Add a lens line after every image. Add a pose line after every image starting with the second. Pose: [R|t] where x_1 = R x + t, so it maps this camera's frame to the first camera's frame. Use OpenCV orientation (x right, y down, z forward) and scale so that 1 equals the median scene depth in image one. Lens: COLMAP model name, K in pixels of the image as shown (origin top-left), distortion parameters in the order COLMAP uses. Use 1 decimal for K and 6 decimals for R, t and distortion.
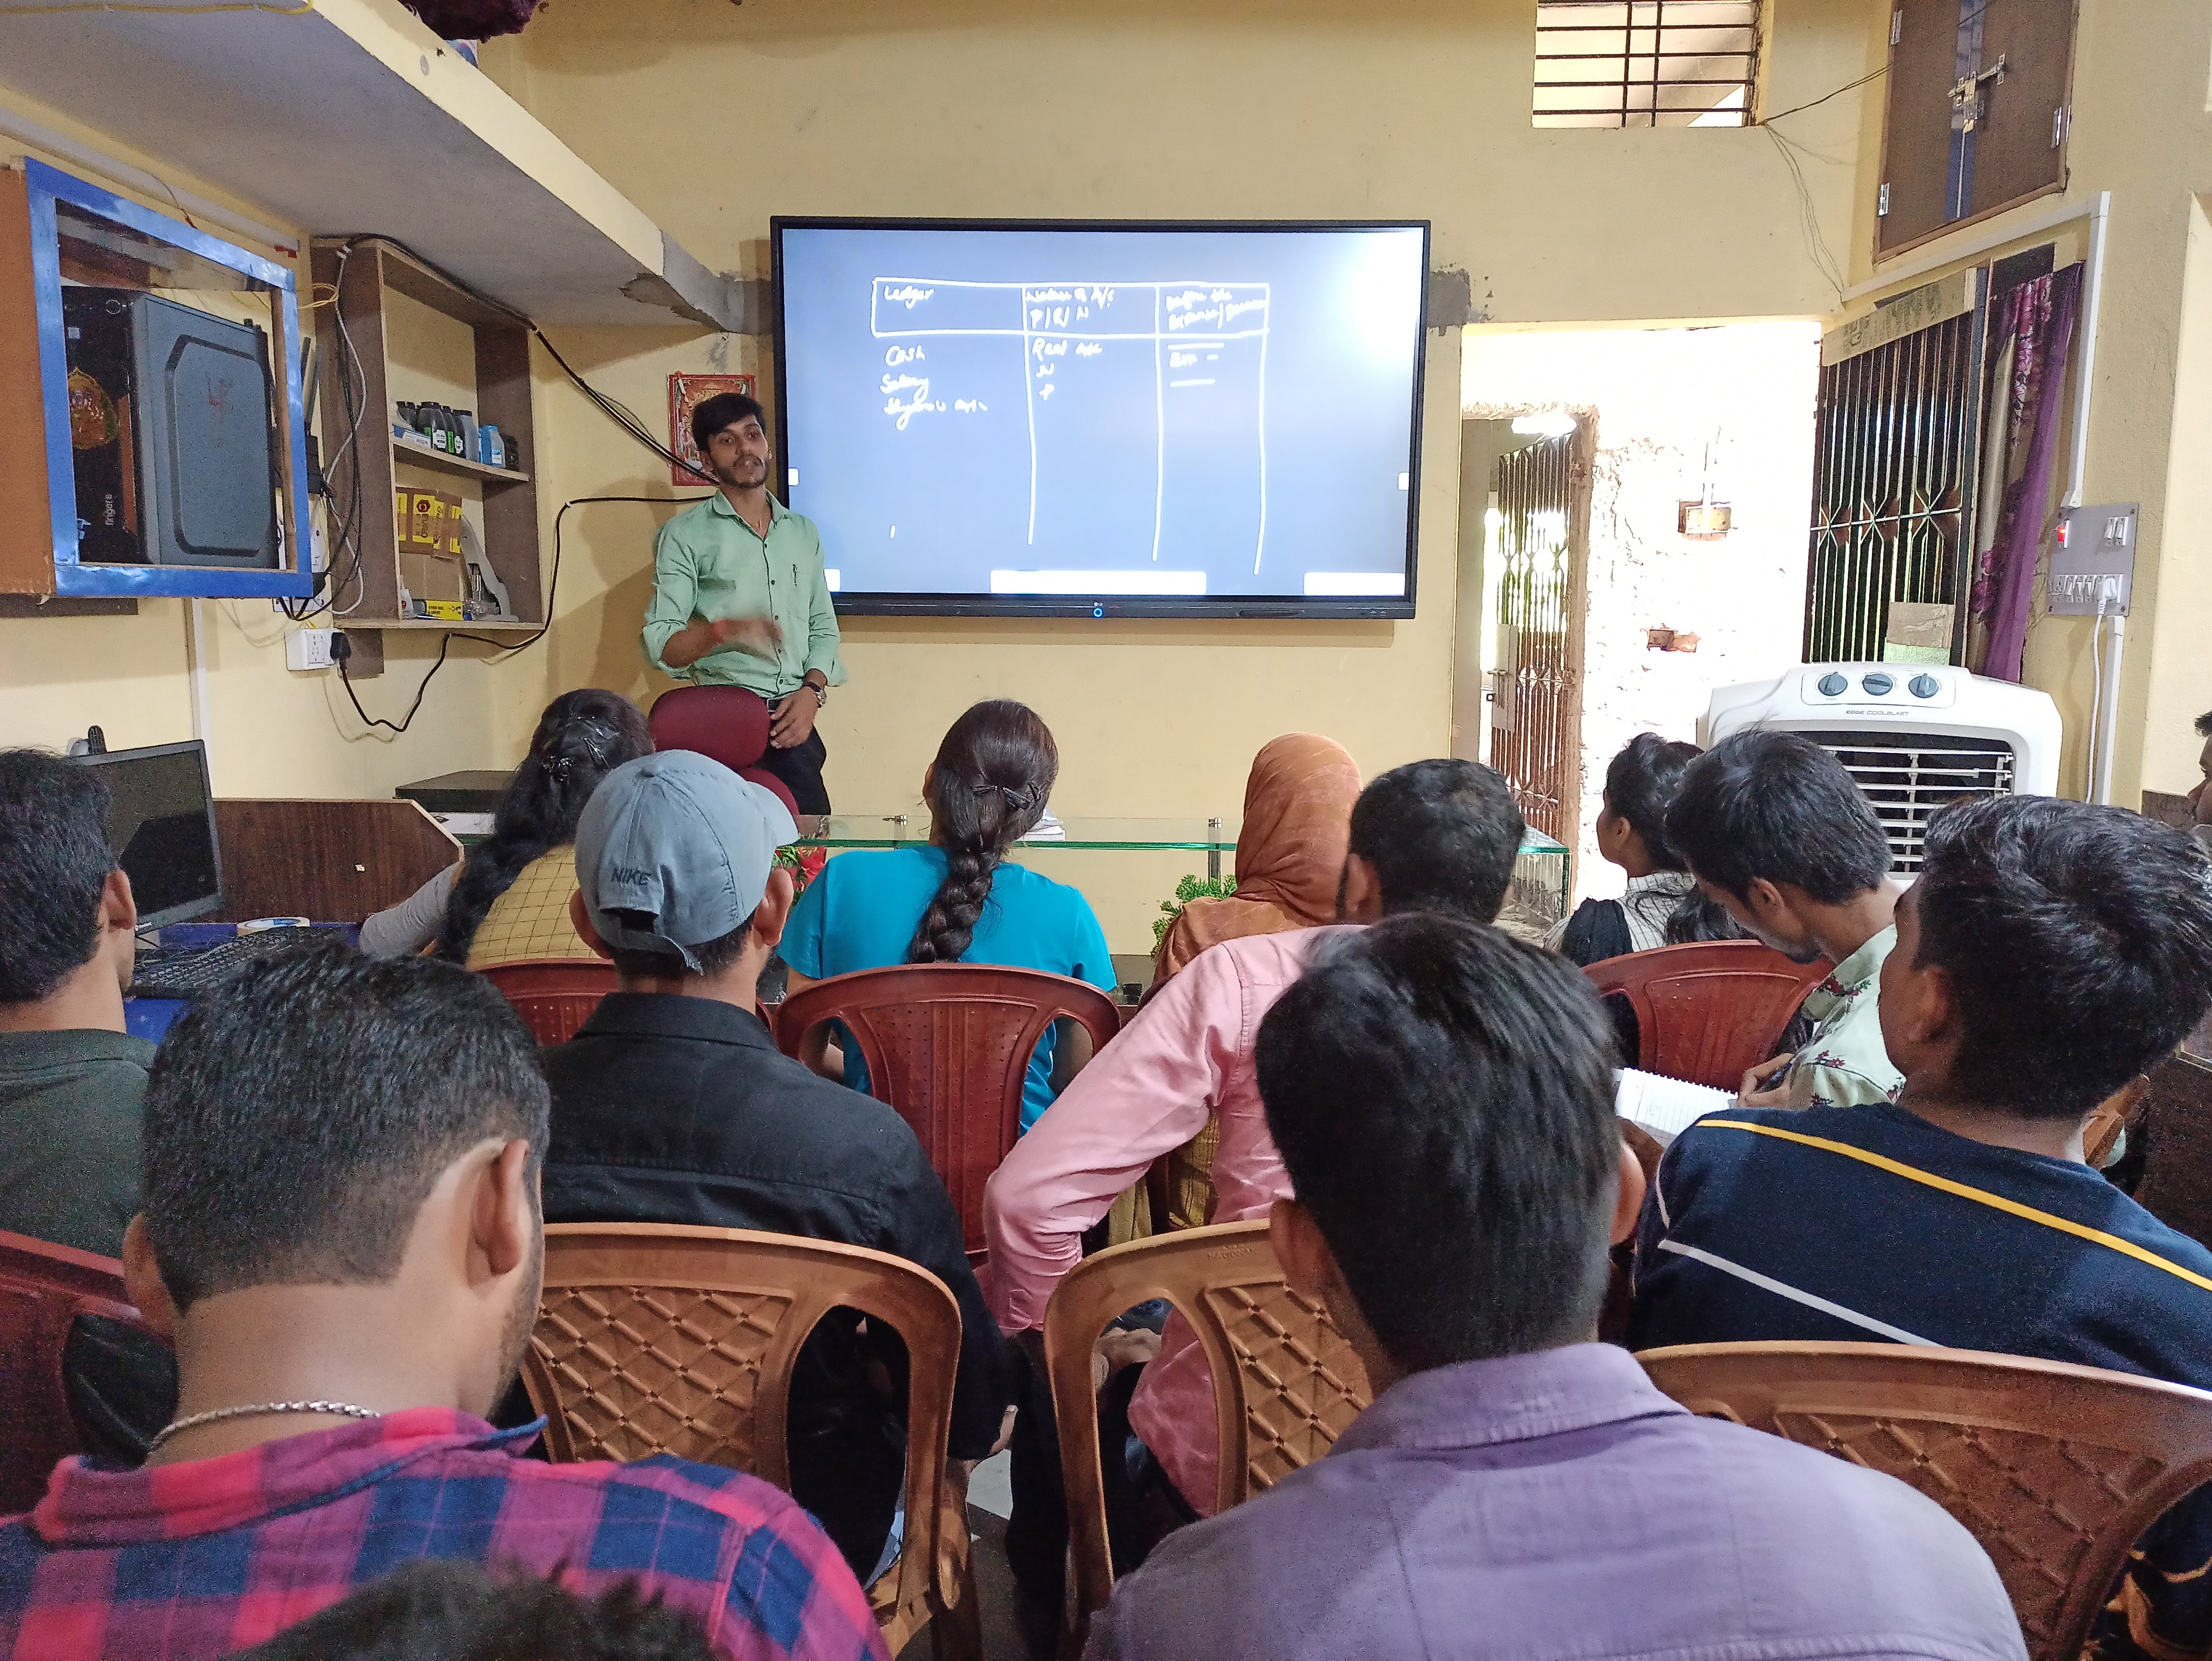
lens RADIAL K [[1667.2, 0, 1112.6], [0, 1667.2, 799.2], [0, 0, 1]] dist [0.069365, -0.113820]
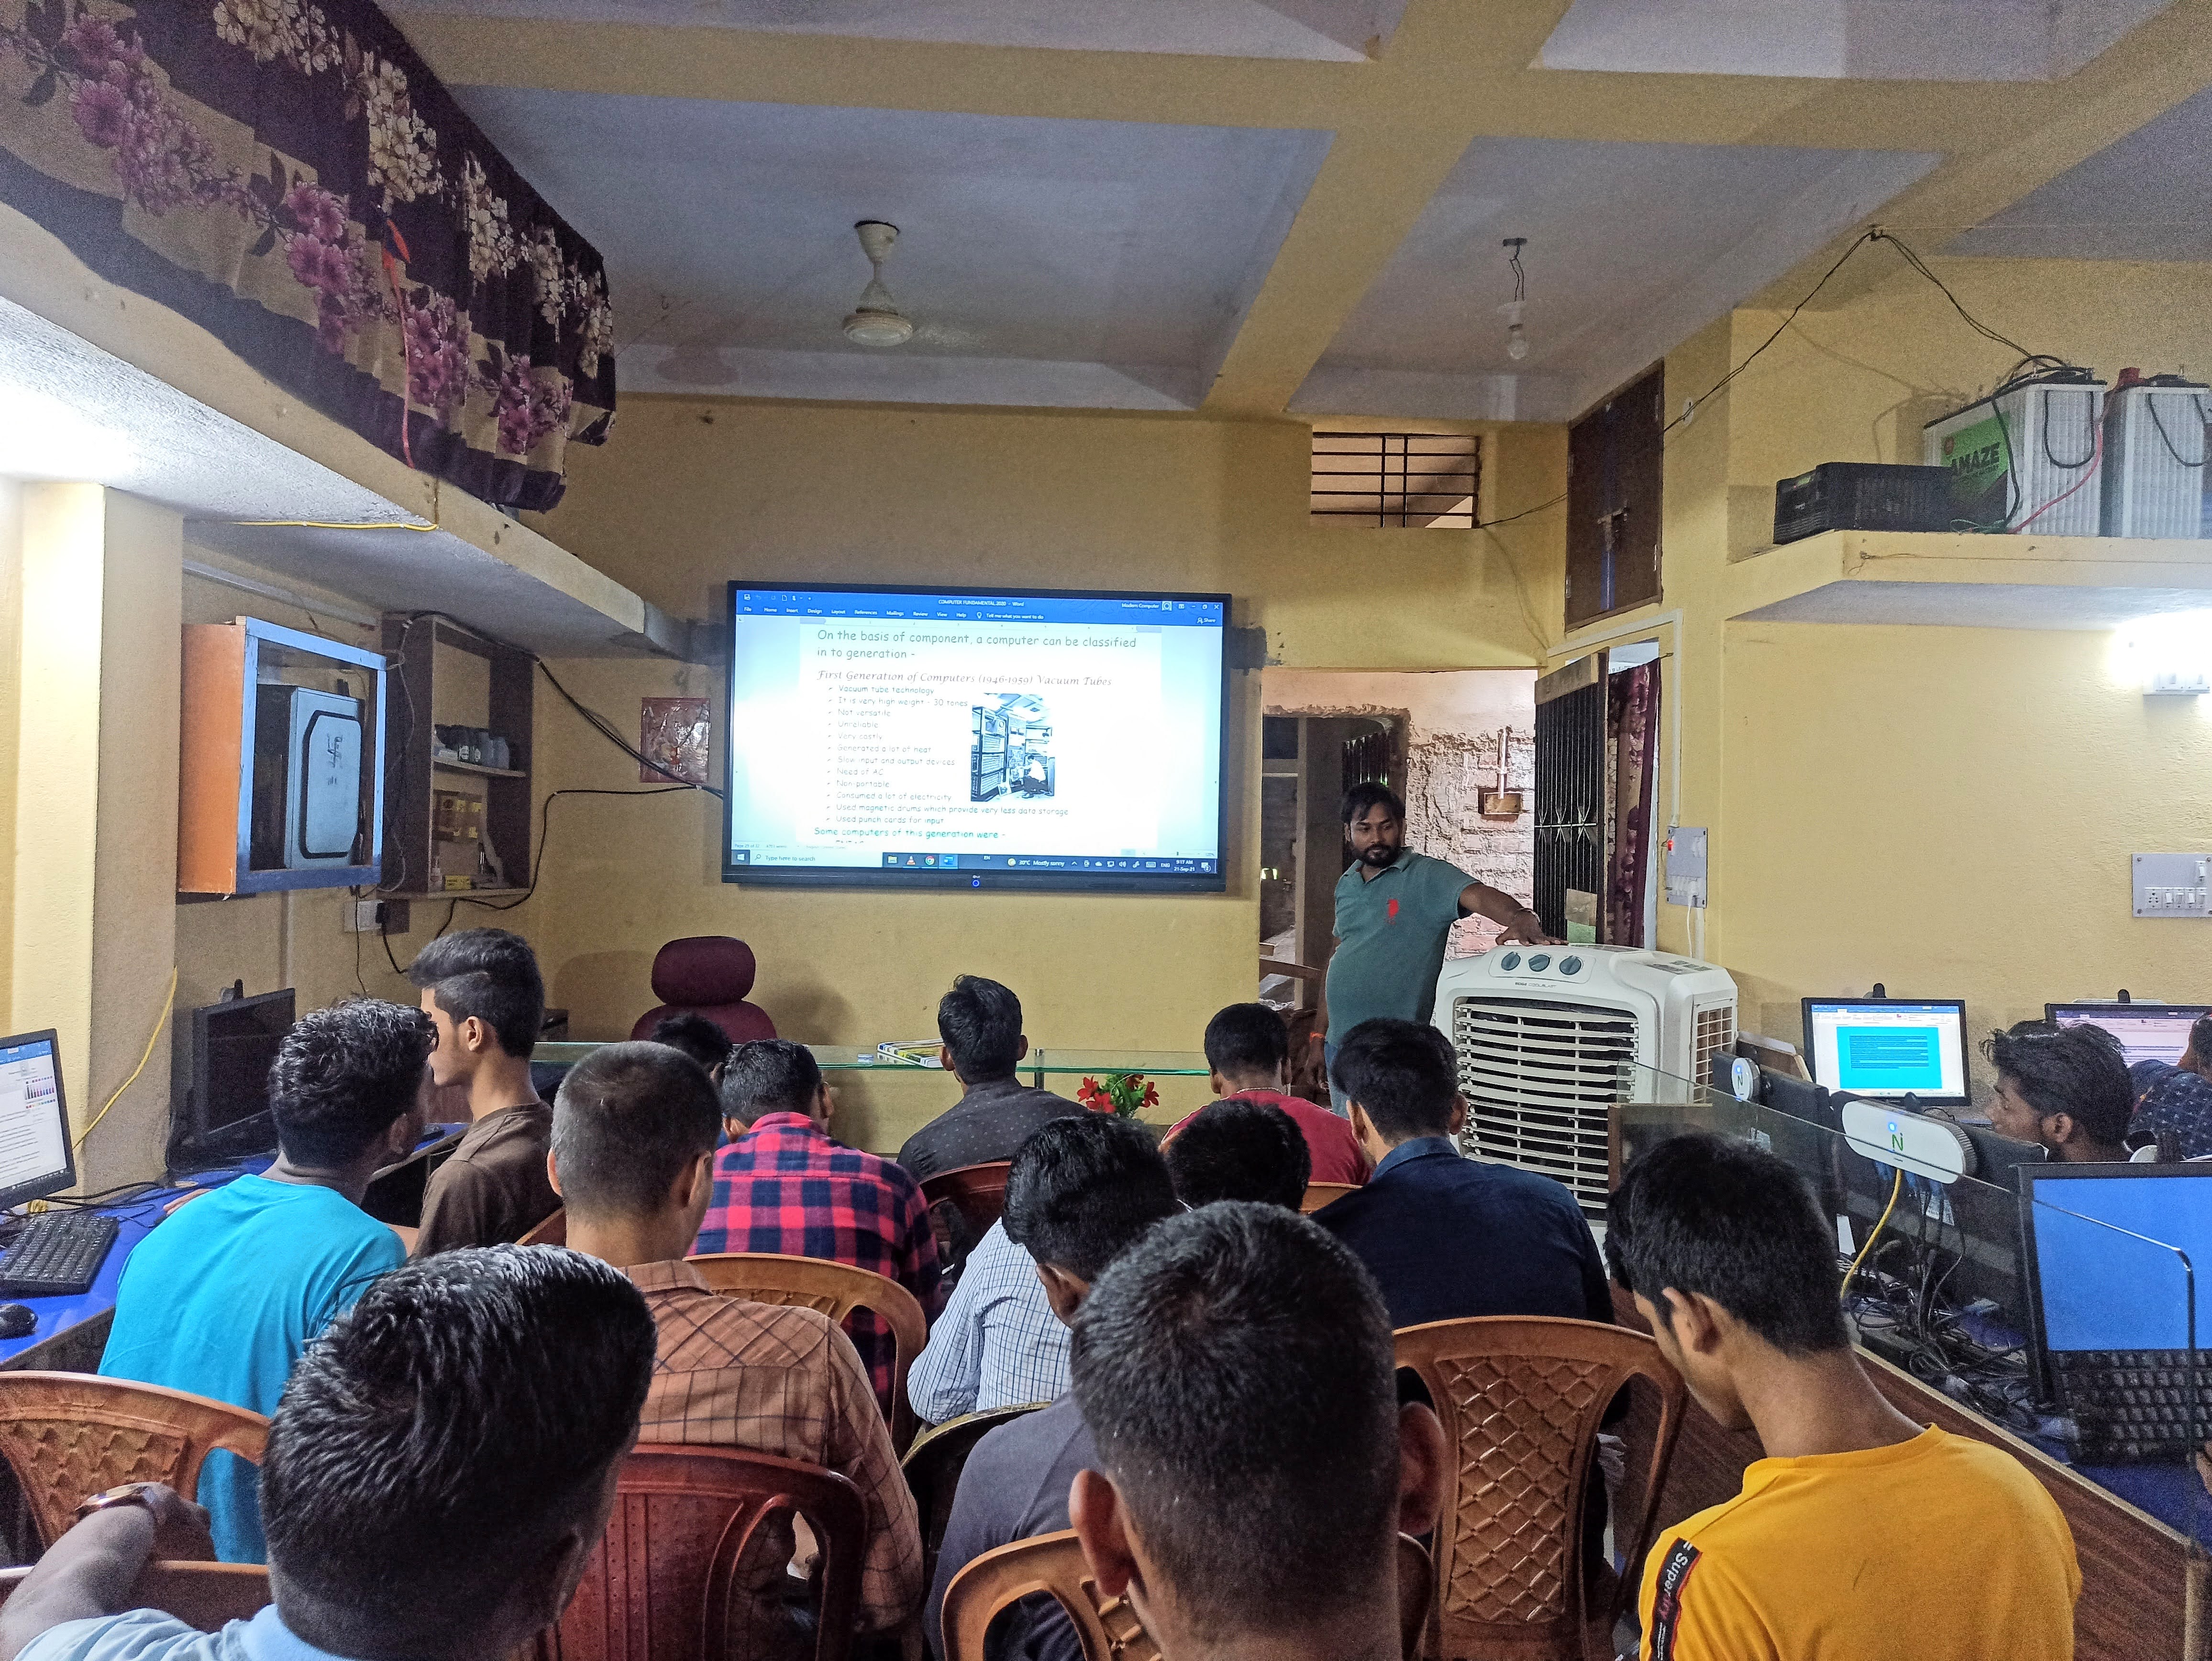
lens RADIAL K [[1667.2, 0, 1112.6], [0, 1667.2, 799.2], [0, 0, 1]] dist [0.069365, -0.113820]
pose [[0.999283, 0.015603, 0.034495, 0.055091], [-0.010744, 0.990541, -0.136794, -0.004747], [-0.036303, 0.136325, 0.989999, -0.285767]]
